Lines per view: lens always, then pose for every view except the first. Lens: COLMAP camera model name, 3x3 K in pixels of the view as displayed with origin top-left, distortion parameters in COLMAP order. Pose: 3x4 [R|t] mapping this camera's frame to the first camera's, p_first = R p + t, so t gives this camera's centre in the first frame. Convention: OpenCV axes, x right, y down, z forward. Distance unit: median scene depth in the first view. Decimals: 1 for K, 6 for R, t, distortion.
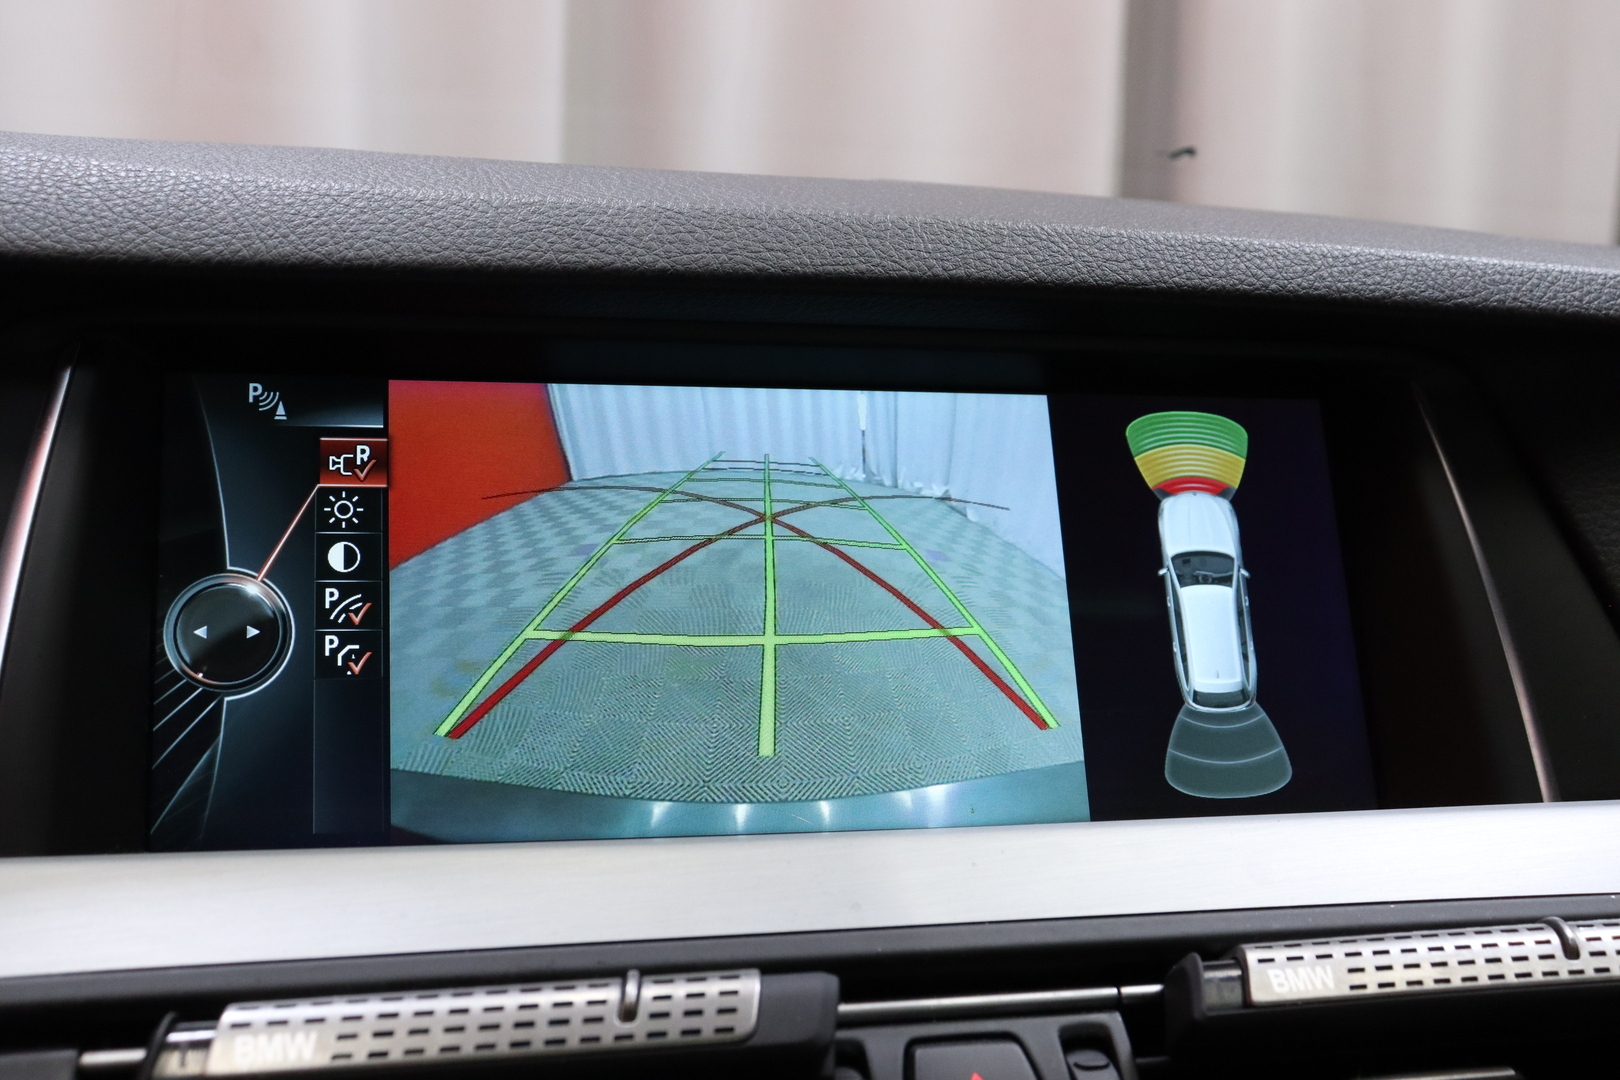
lens RADIAL K [[1950.5, 0, 834.3], [0, 1950.5, 548.0], [0, 0, 1]] dist [-0.009288, 0.000000]
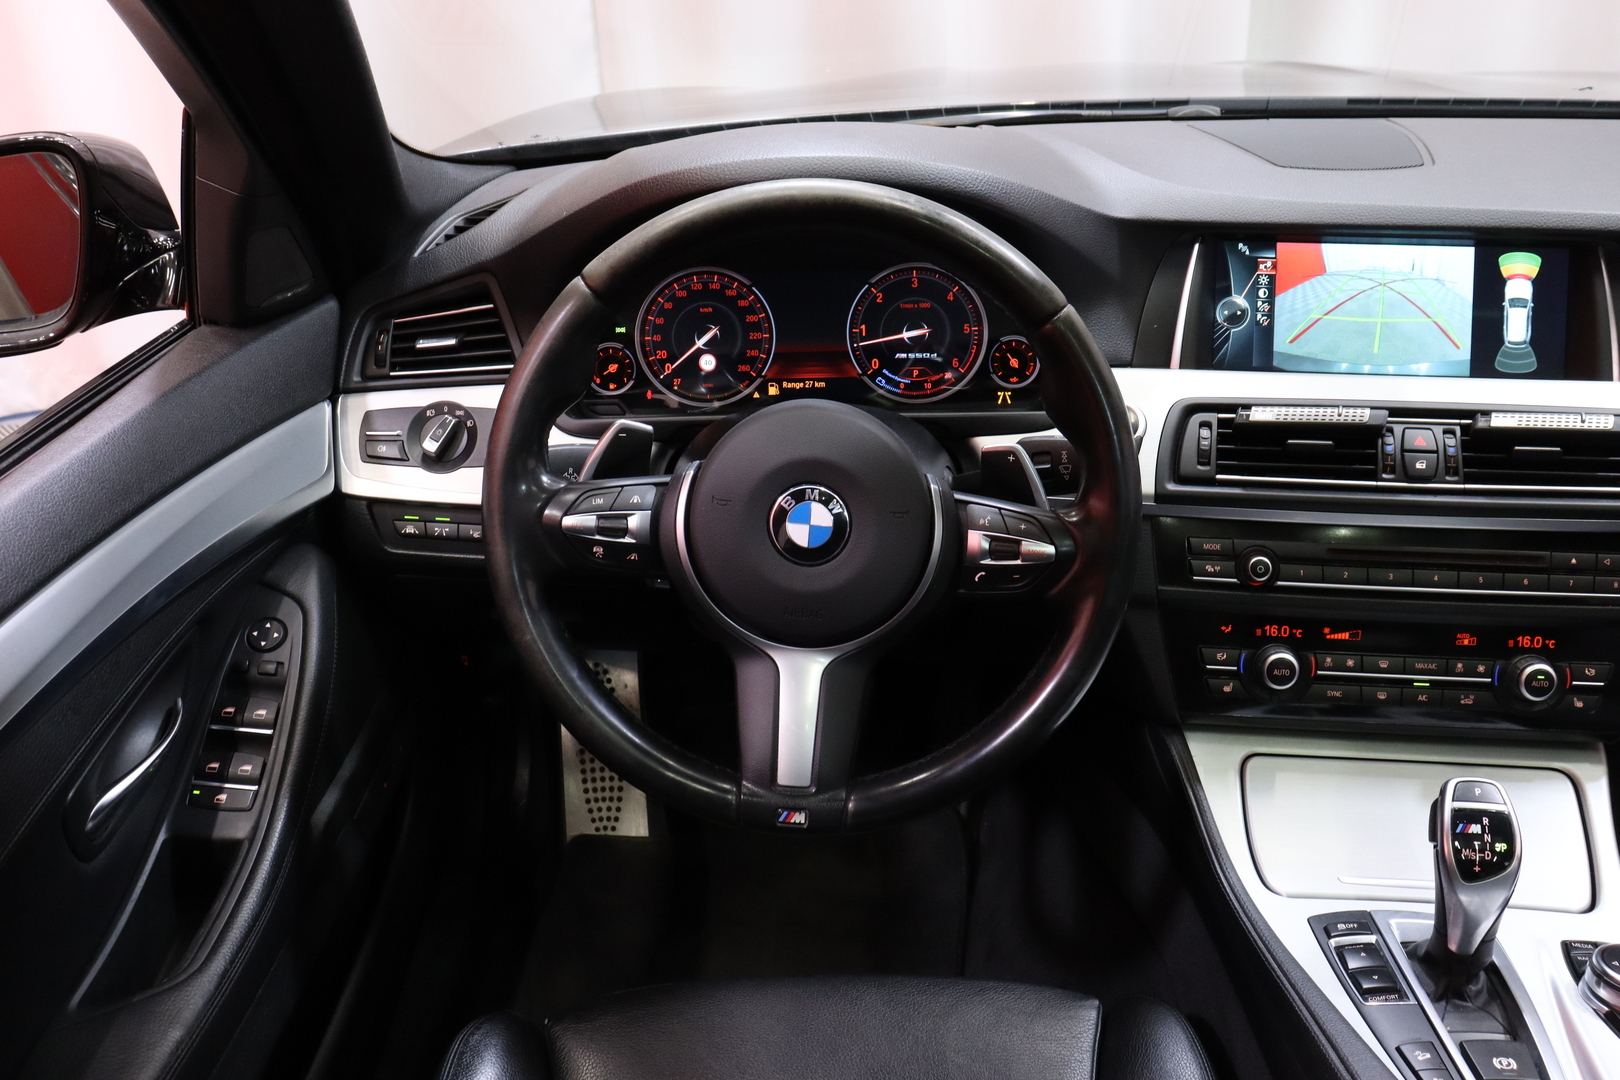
lens RADIAL K [[1479.0, 0, 805.8], [0, 1479.0, 548.7], [0, 0, 1]] dist [-0.062342, 0.000000]
pose [[0.926344, 0.112125, -0.359602, 0.004302], [0.002136, 0.953091, 0.302678, -0.432283], [0.376671, -0.281152, 0.882651, -2.216483]]
